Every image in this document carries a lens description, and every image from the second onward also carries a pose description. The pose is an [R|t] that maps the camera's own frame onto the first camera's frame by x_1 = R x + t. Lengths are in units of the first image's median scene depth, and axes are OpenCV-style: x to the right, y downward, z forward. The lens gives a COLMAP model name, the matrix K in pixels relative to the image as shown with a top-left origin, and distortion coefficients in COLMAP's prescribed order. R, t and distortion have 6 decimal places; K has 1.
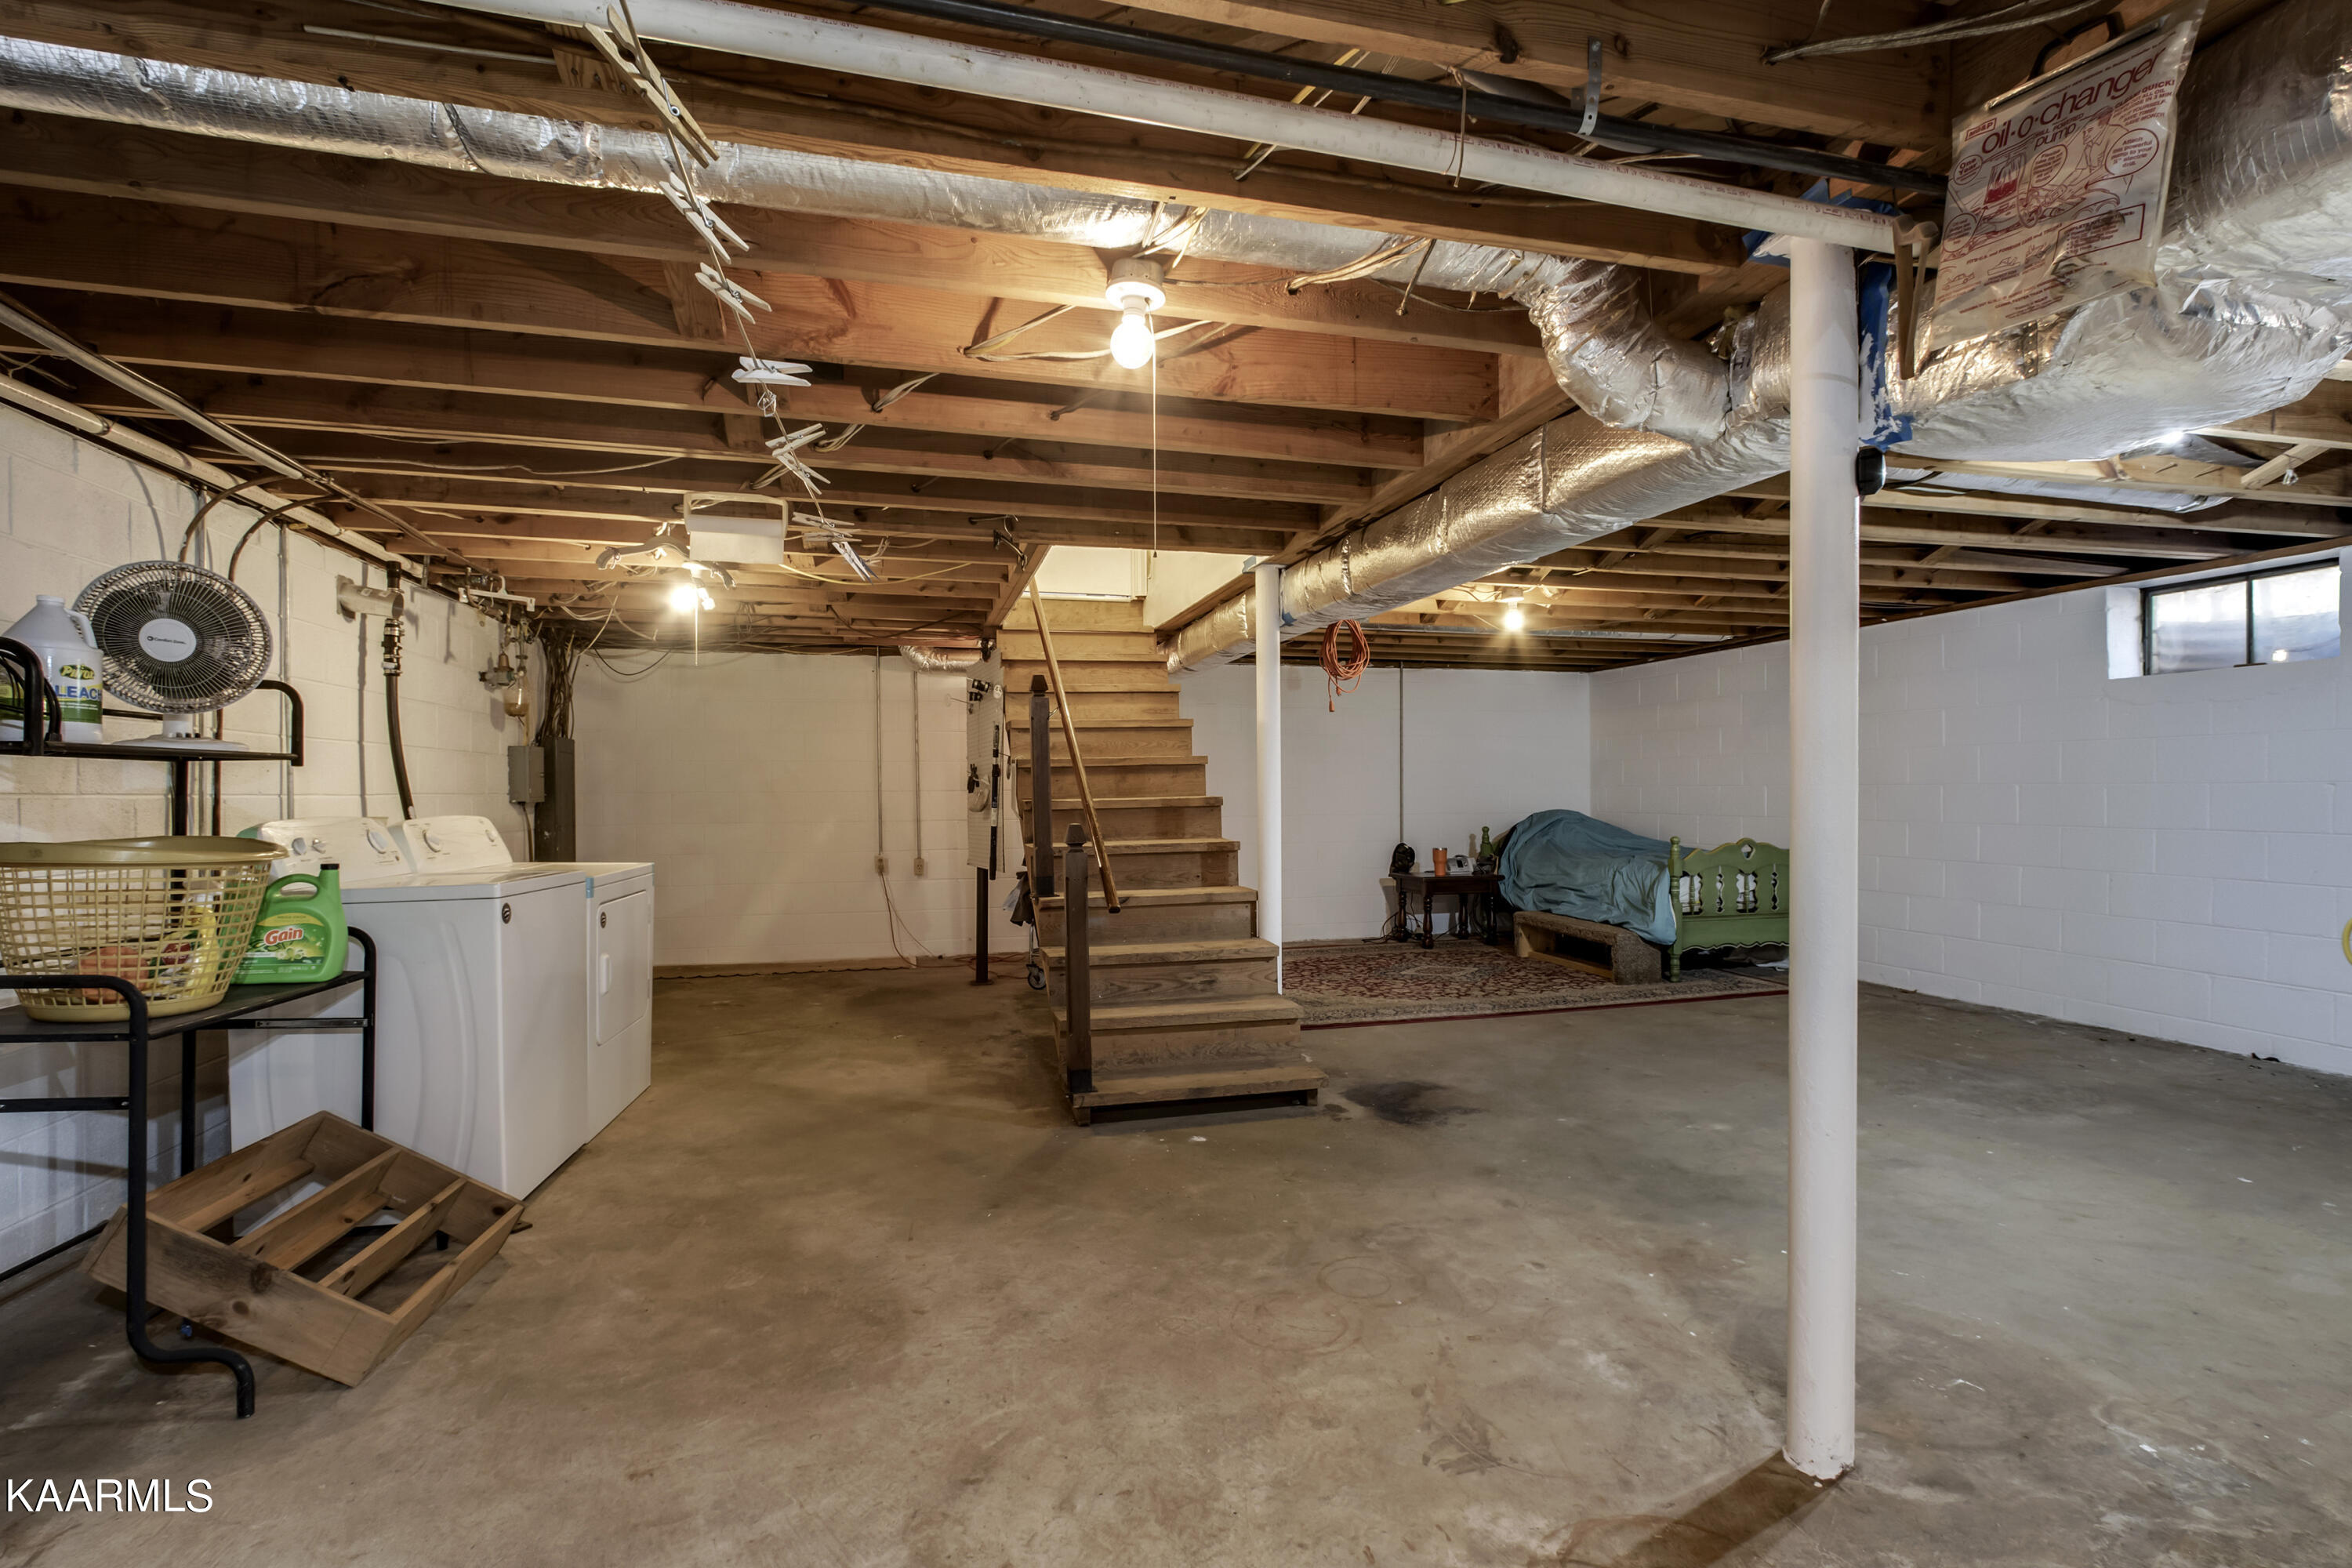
lens RADIAL K [[1100.3, 0, 1181.9], [0, 1100.3, 801.5], [0, 0, 1]] dist [-0.002601, 0.000165]
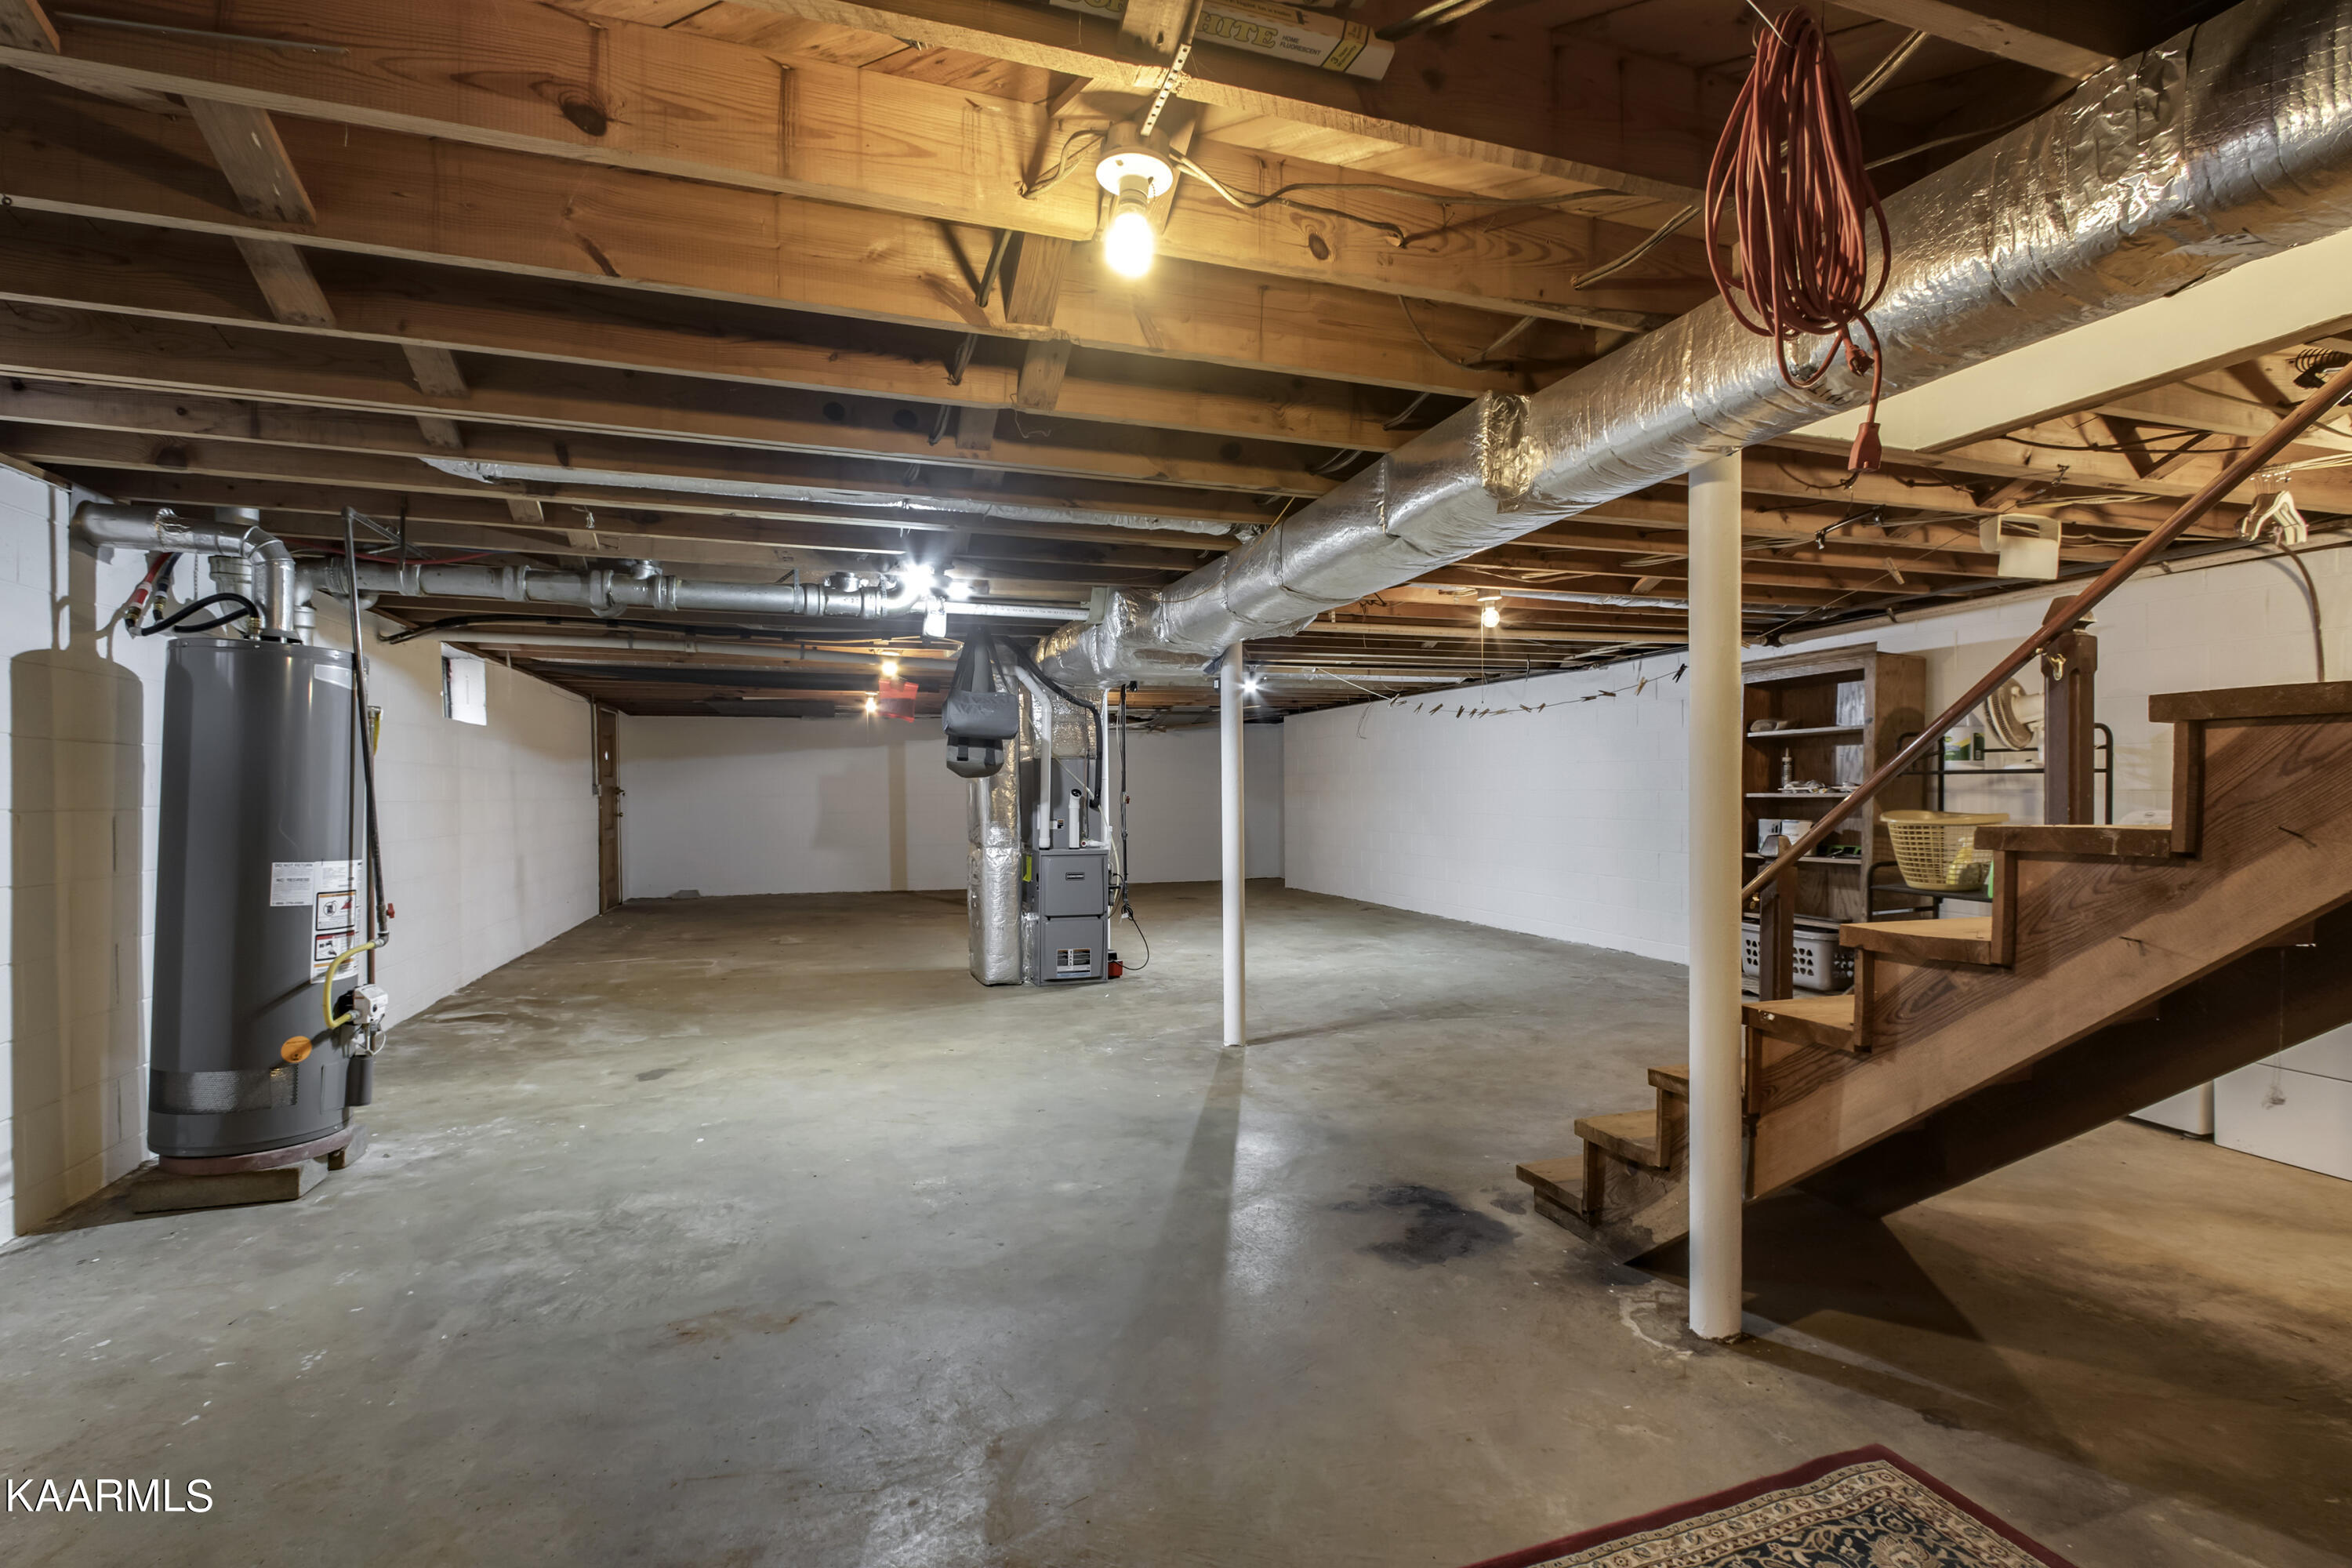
lens RADIAL K [[1100.3, 0, 1181.9], [0, 1100.3, 801.5], [0, 0, 1]] dist [-0.002601, 0.000165]
pose [[-0.997838, 0.012039, -0.064603, 0.534904], [0.010799, 0.999751, 0.019508, -0.036636], [0.064822, 0.018768, -0.997720, 2.245126]]
